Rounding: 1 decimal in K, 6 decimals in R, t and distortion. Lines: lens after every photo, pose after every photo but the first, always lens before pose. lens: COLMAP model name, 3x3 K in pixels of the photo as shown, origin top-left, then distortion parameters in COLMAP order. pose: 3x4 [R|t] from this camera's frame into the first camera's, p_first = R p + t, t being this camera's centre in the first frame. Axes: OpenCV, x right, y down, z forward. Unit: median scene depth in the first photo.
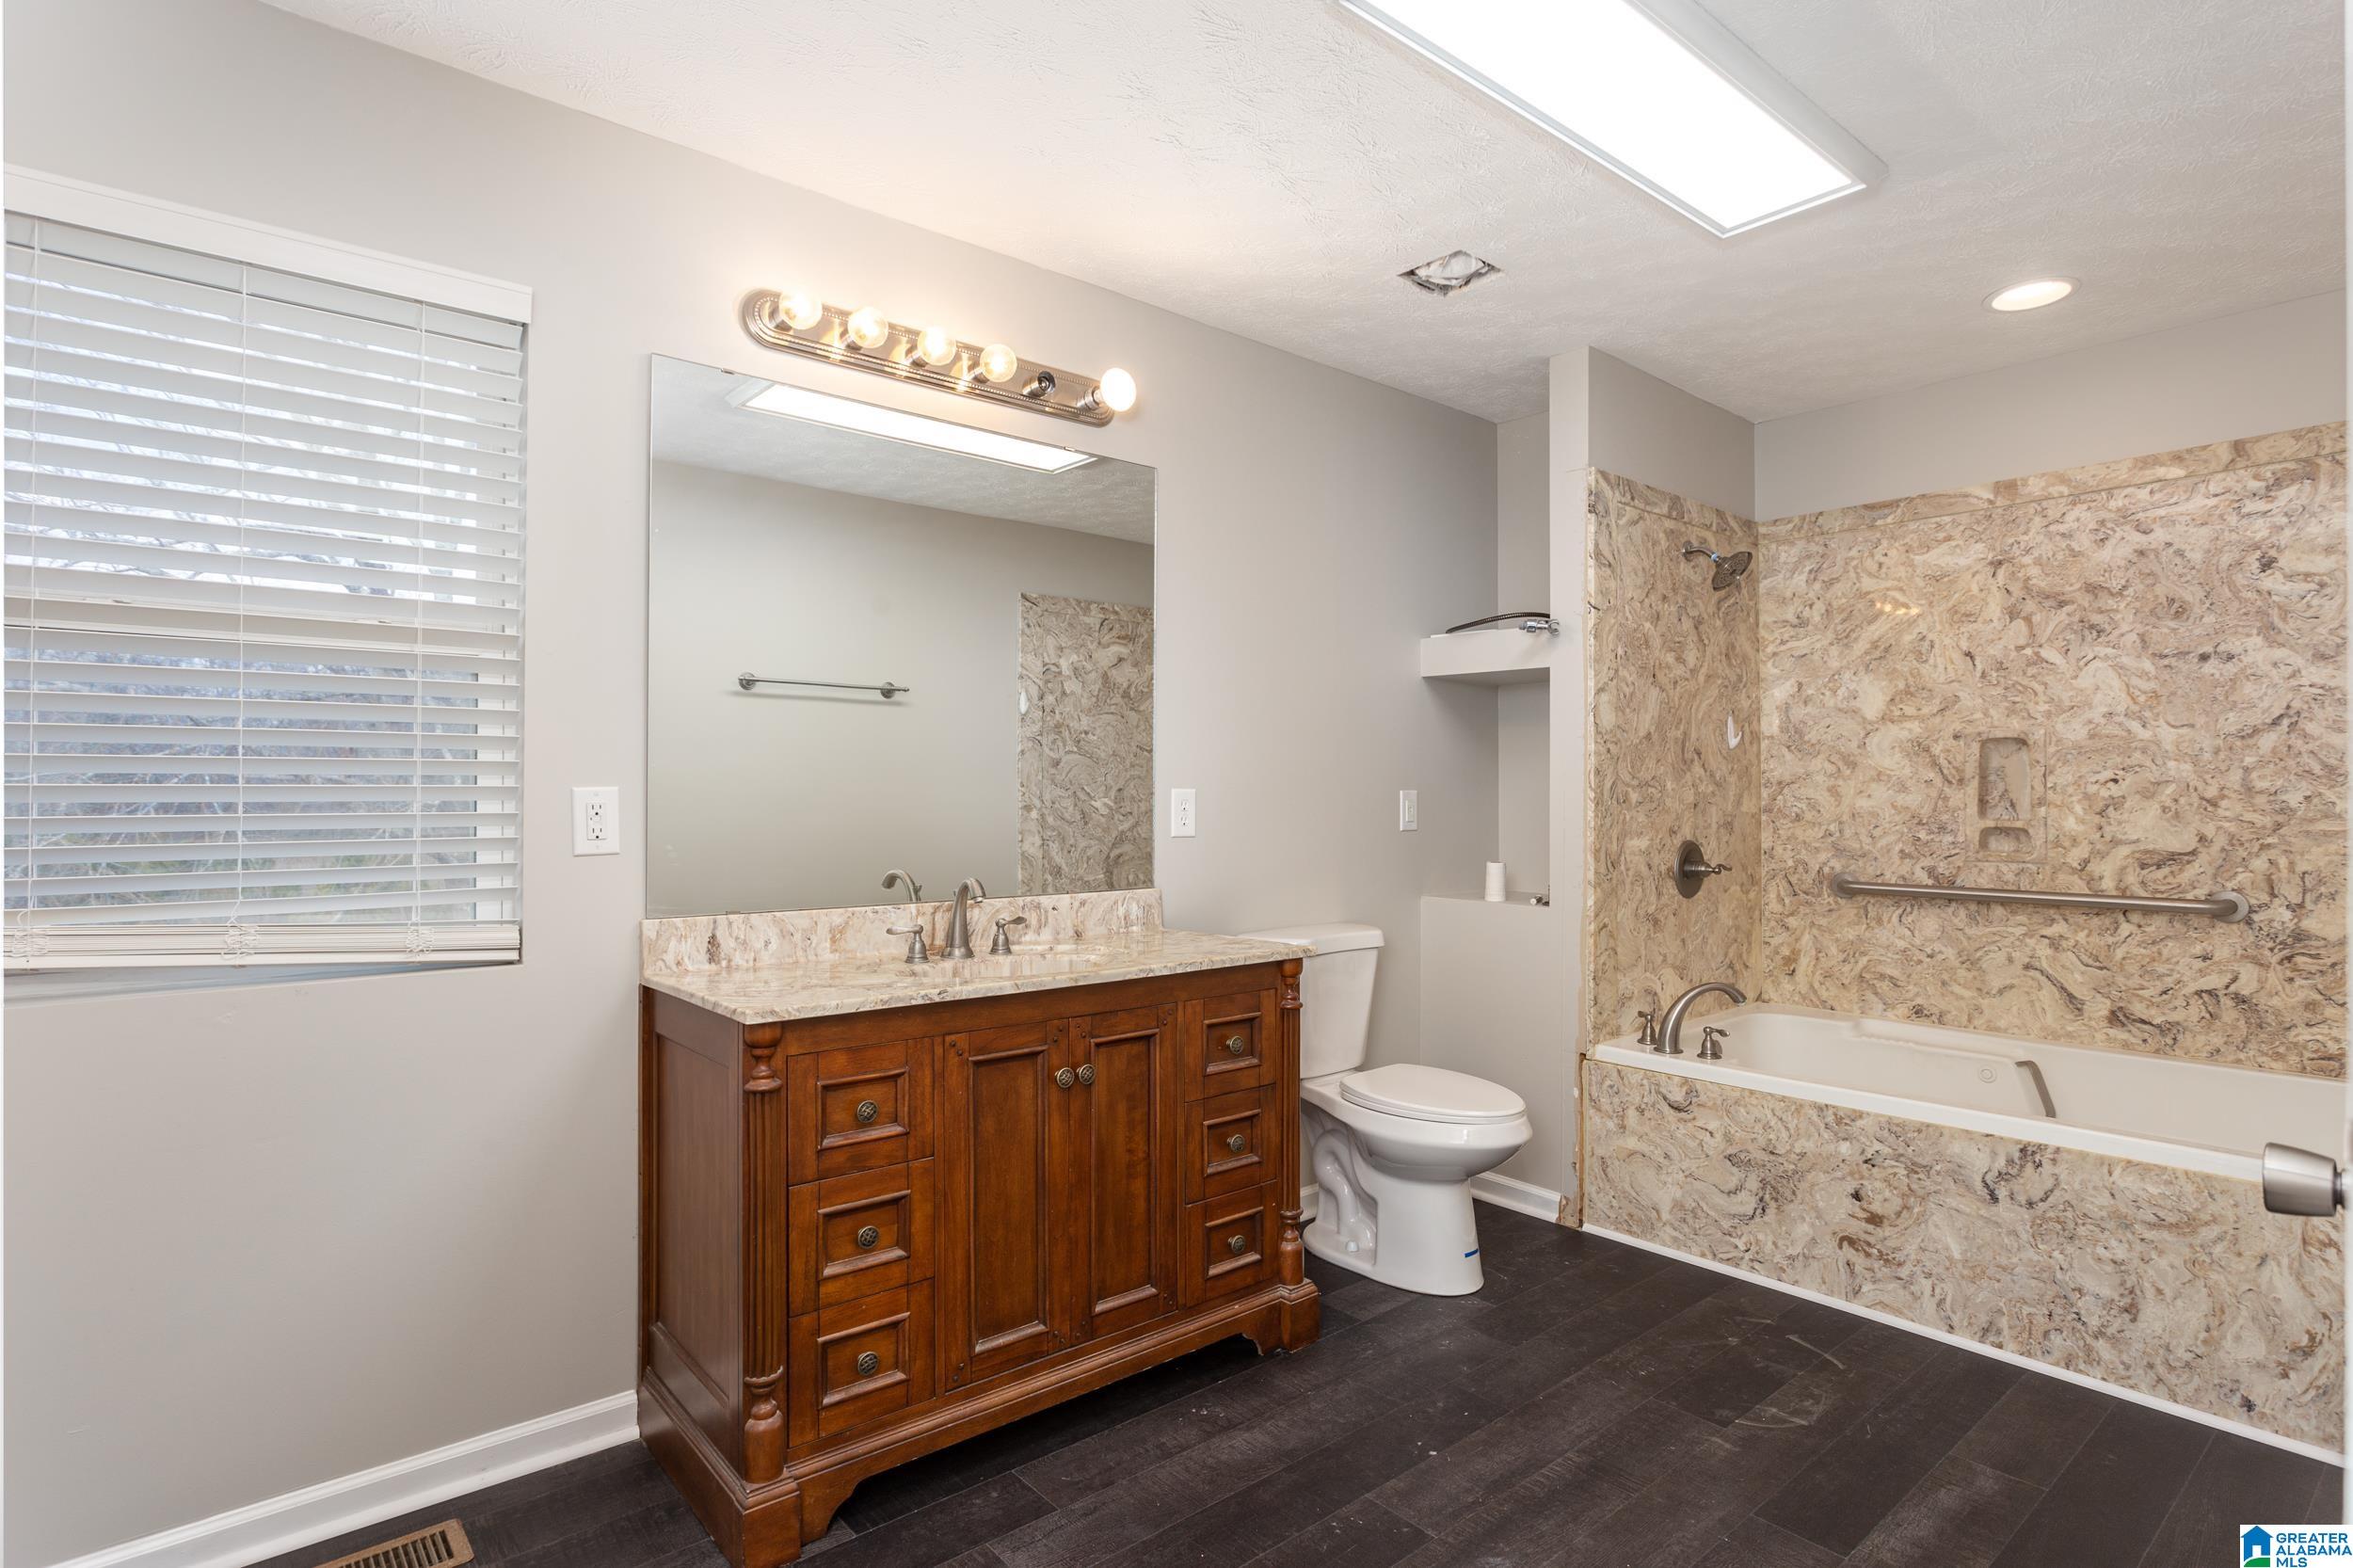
lens RADIAL K [[1229.7, 0, 1181.0], [0, 1229.7, 810.9], [0, 0, 1]] dist [0.044131, 0.000103]
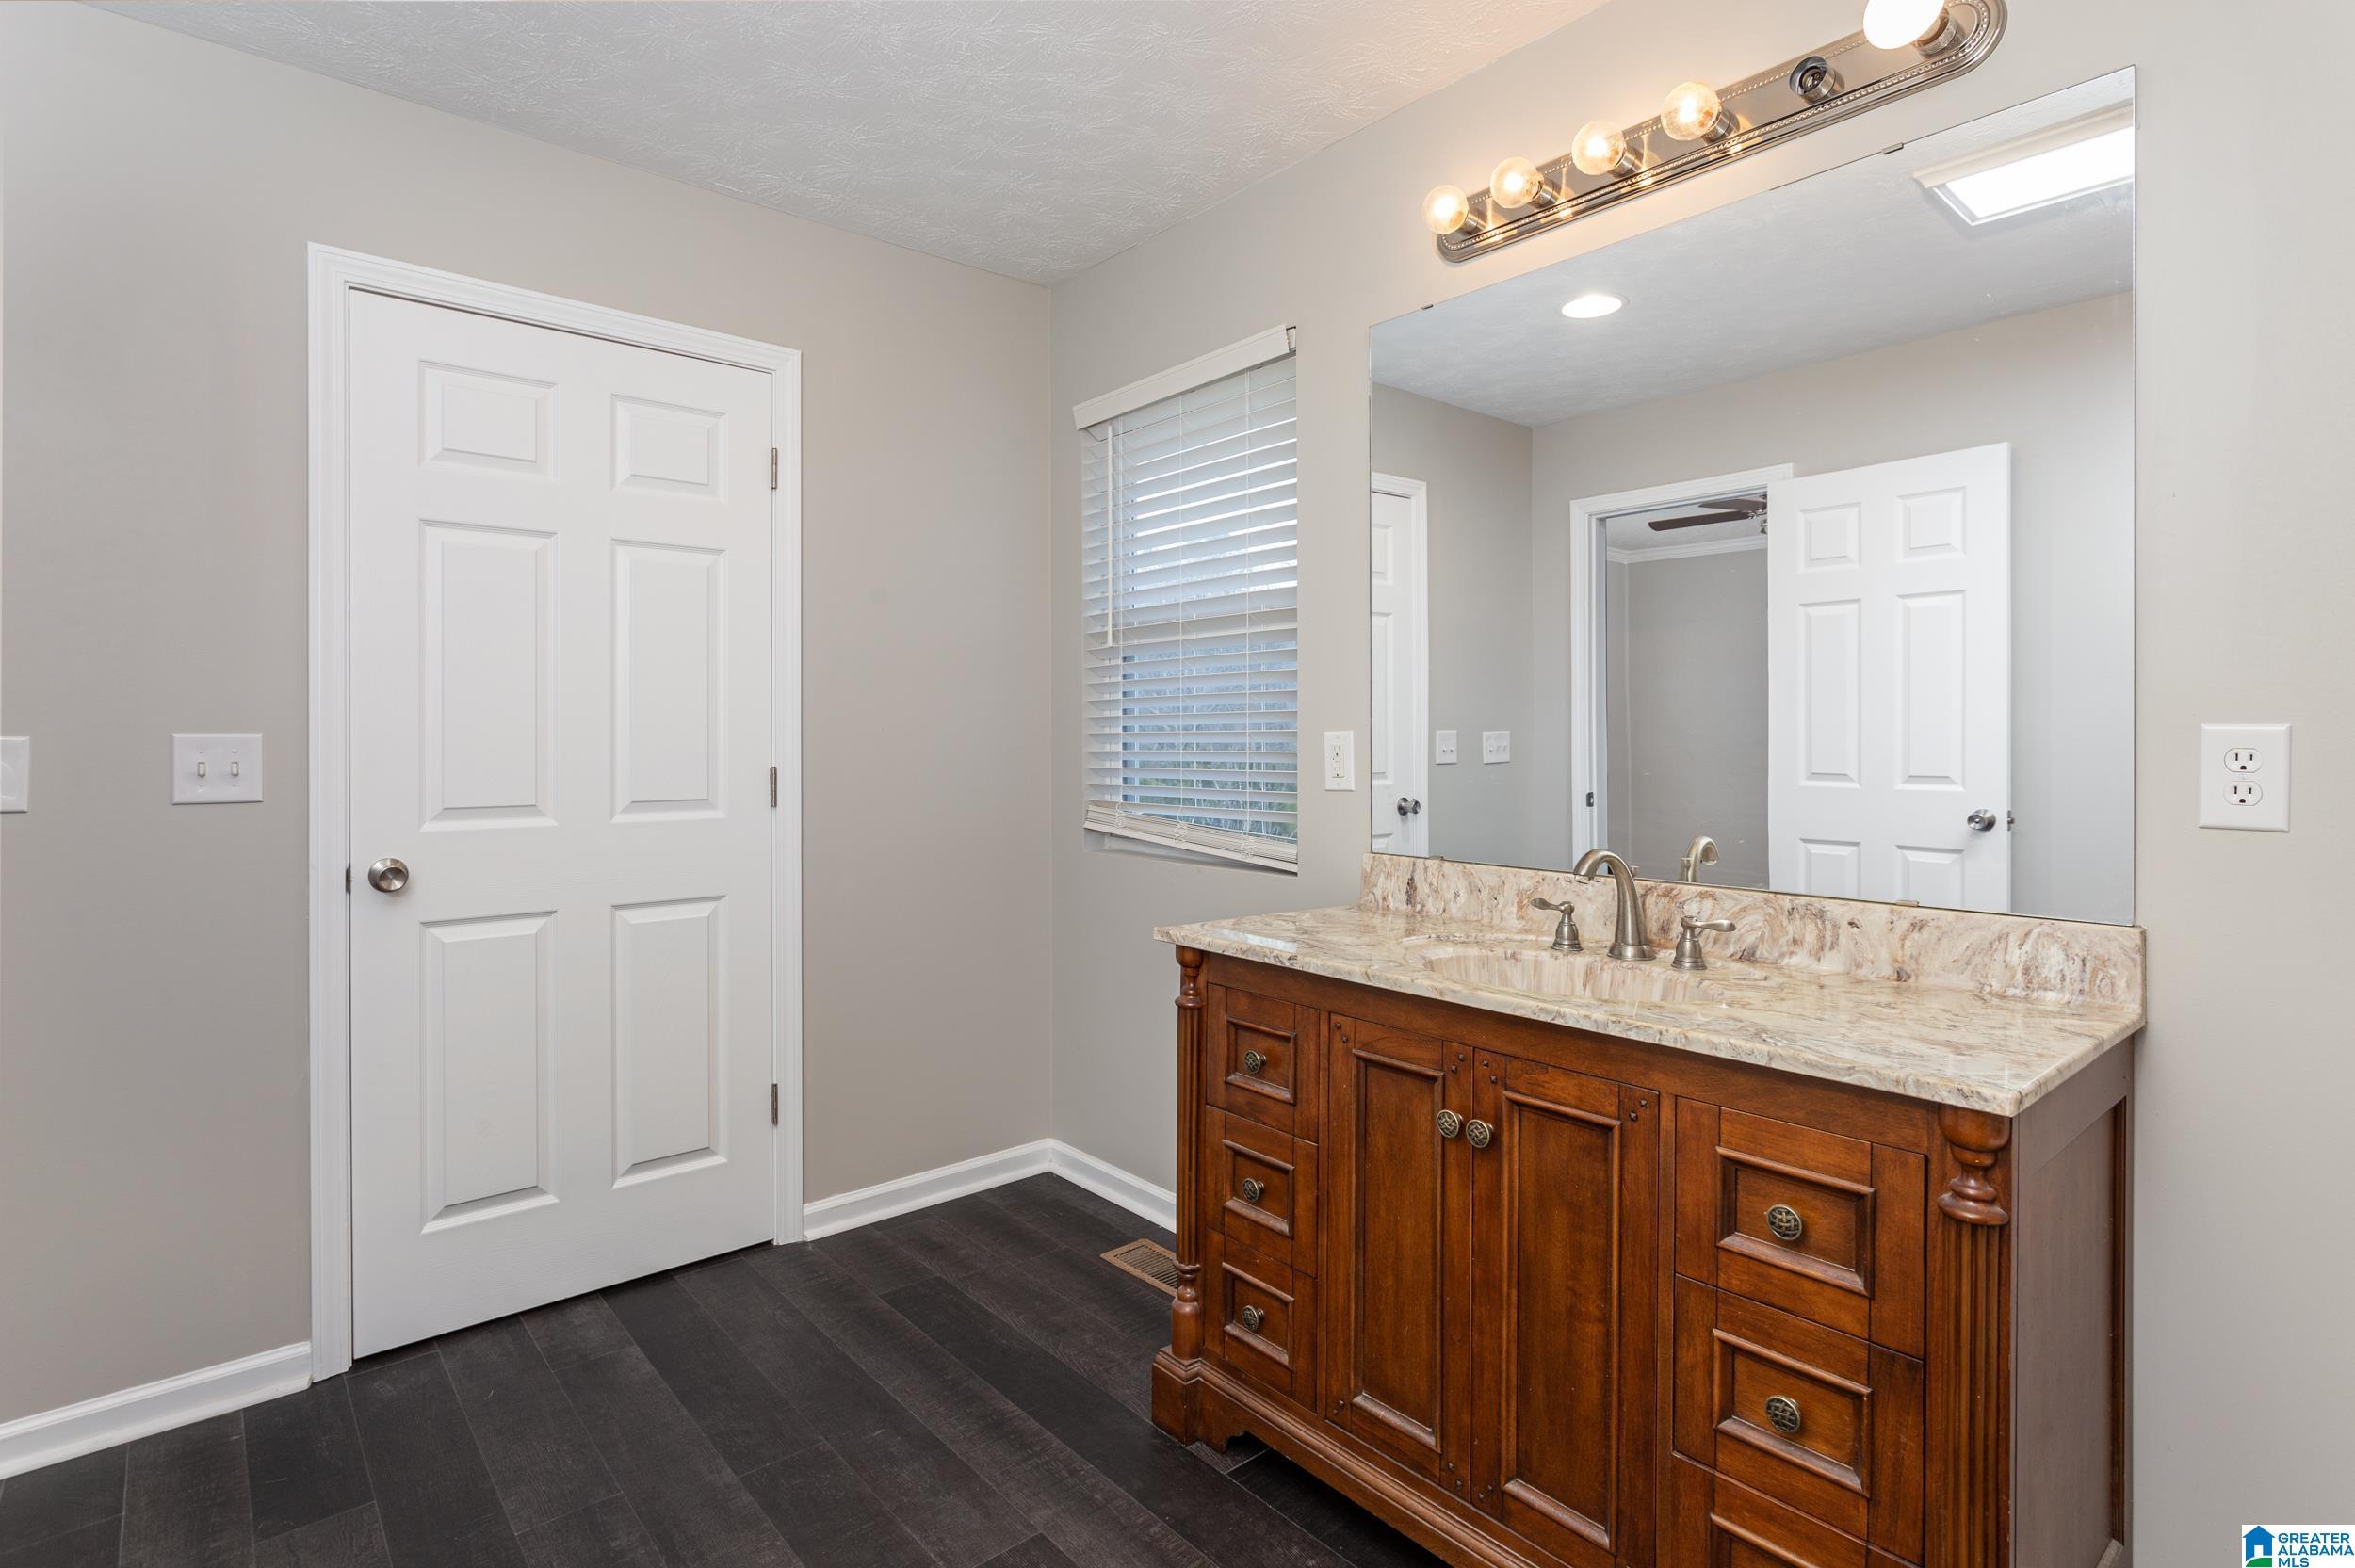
lens RADIAL K [[1160.2, 0, 1191.3], [0, 1160.2, 778.5], [0, 0, 1]] dist [0.038792, 0.000194]
pose [[0.028648, 0.030751, -0.999116, 0.575163], [-0.014527, 0.999434, 0.030344, -0.006736], [0.999484, 0.013645, 0.029078, 0.809019]]
